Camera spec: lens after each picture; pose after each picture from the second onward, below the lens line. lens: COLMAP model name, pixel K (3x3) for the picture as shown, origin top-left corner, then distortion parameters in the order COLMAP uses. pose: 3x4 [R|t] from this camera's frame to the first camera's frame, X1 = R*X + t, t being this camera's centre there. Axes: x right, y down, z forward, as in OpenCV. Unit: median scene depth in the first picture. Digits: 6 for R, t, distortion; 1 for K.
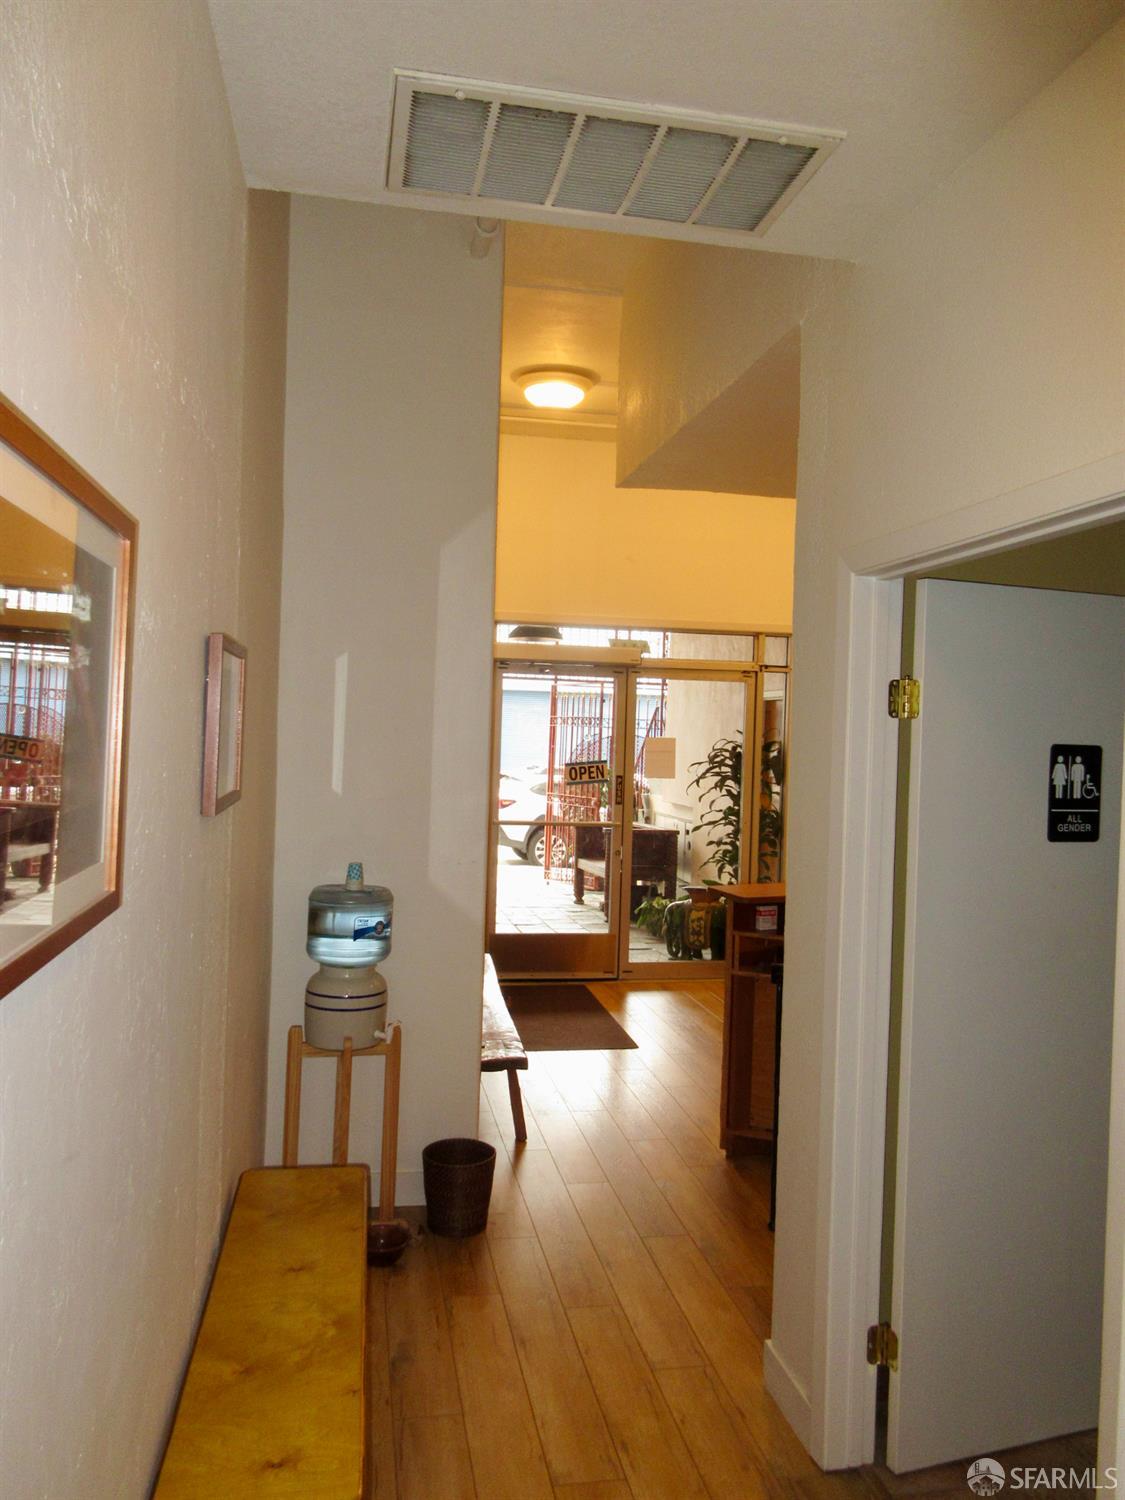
lens RADIAL K [[1135.3, 0, 573.6], [0, 1135.3, 743.2], [0, 0, 1]] dist [0.008974, 0.000518]
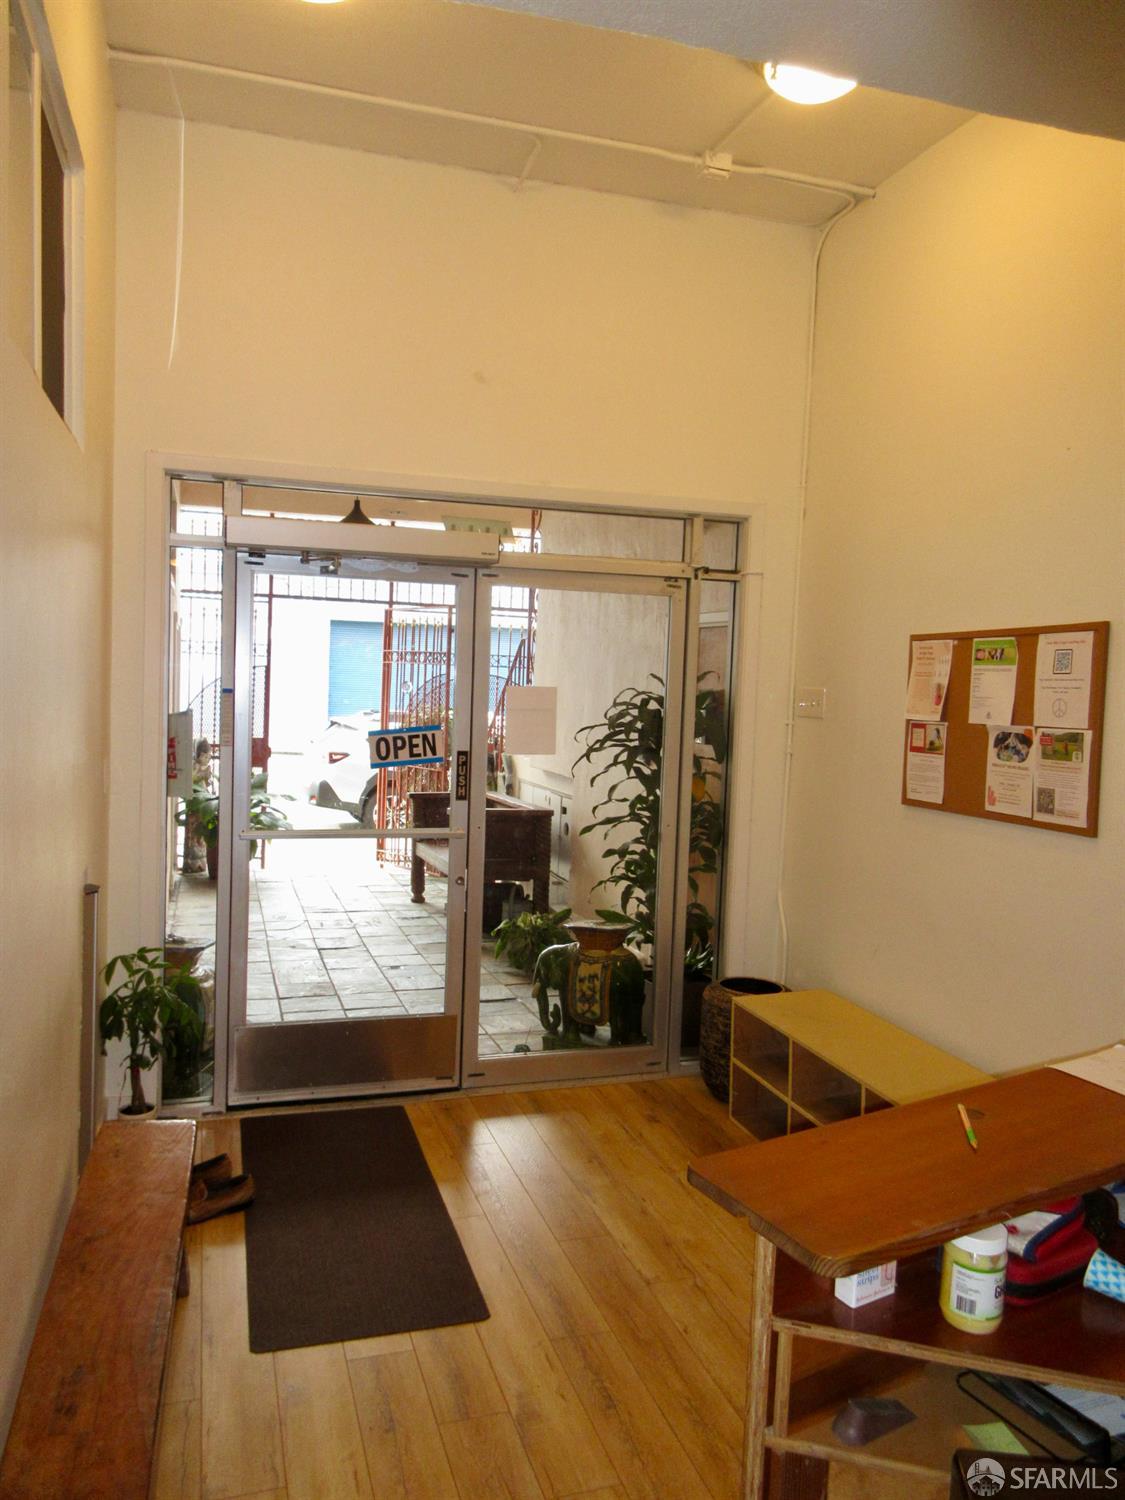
lens RADIAL K [[1135.3, 0, 562.7], [0, 1135.3, 740.7], [0, 0, 1]] dist [0.008974, 0.000518]
pose [[0.993823, -0.000948, 0.110973, 0.024645], [-0.005108, 0.998513, 0.054280, -0.008418], [-0.110859, -0.054512, 0.992340, 0.378867]]
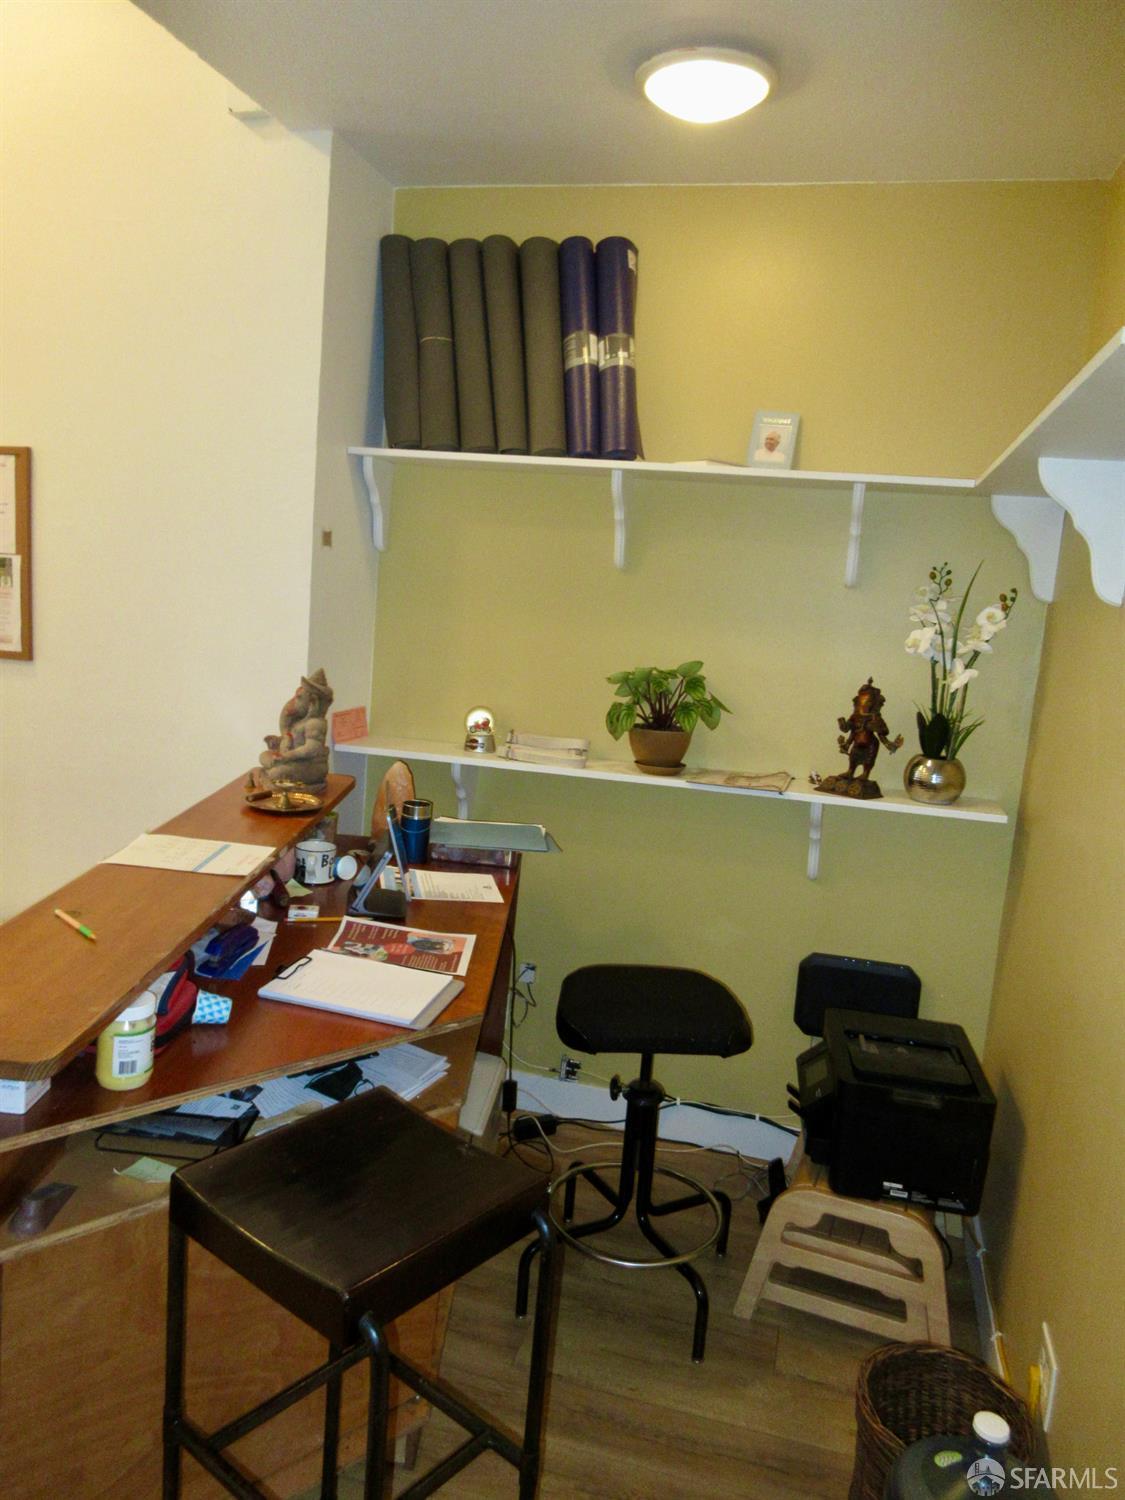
lens RADIAL K [[1135.3, 0, 562.6], [0, 1135.3, 747.4], [0, 0, 1]] dist [0.008974, 0.000518]
pose [[0.434412, -0.132001, 0.890990, -0.021030], [-0.055781, 0.983362, 0.172882, -0.005891], [-0.898985, -0.124803, 0.419821, 0.394346]]
